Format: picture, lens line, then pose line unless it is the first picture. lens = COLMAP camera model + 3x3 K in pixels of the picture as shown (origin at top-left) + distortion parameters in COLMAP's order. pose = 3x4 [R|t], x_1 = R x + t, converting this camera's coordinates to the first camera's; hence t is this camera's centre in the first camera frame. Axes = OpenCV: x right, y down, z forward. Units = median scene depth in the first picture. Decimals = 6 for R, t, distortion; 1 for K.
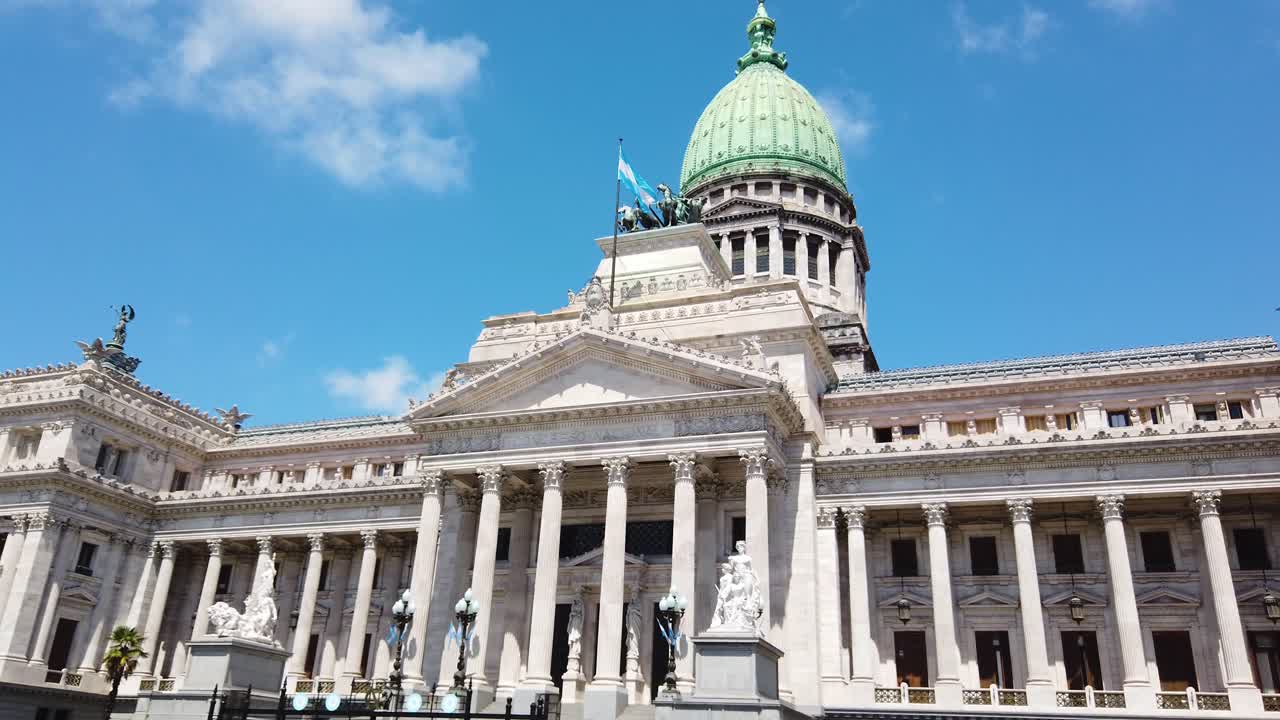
lens RADIAL K [[978.0, 0, 640.0], [0, 978.0, 360.0], [0, 0, 1]] dist [0.082910, -0.095111]
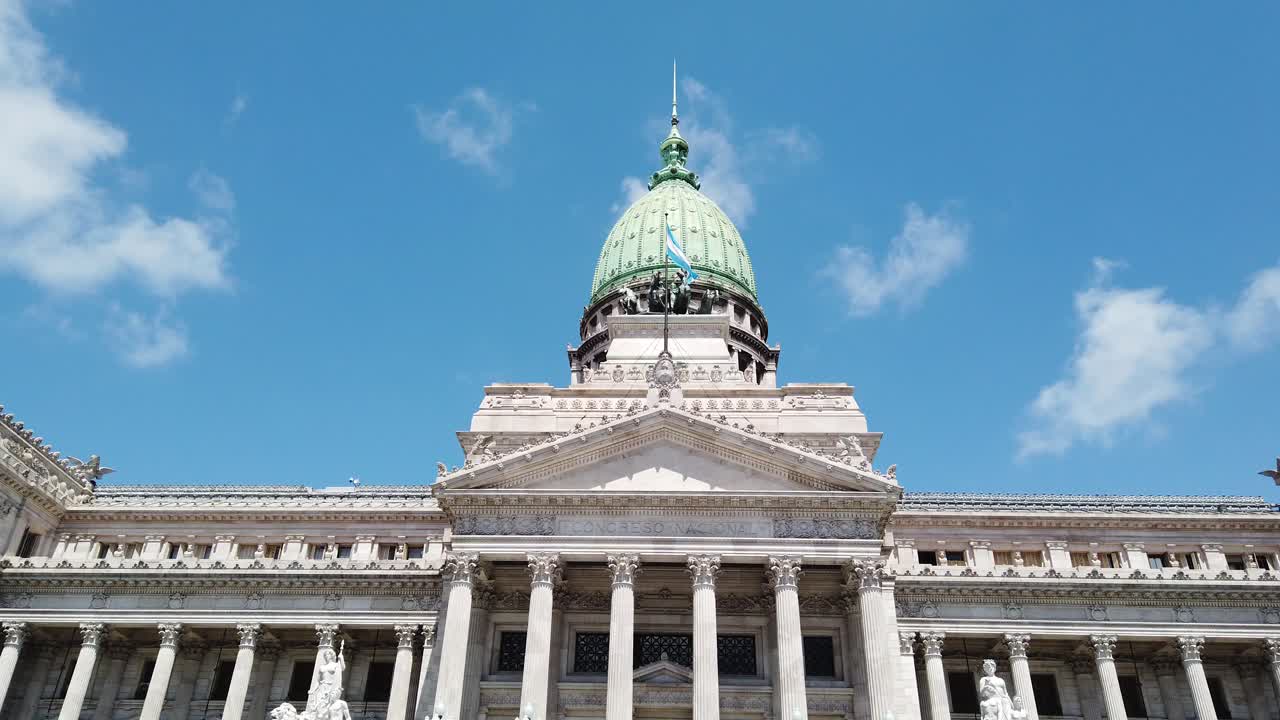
lens RADIAL K [[978.0, 0, 640.0], [0, 978.0, 360.0], [0, 0, 1]] dist [0.082910, -0.095111]
pose [[0.951683, 0.142095, 0.272229, -0.318429], [-0.105643, 0.983887, -0.144242, 0.056251], [-0.288339, 0.108513, 0.951360, 0.153239]]
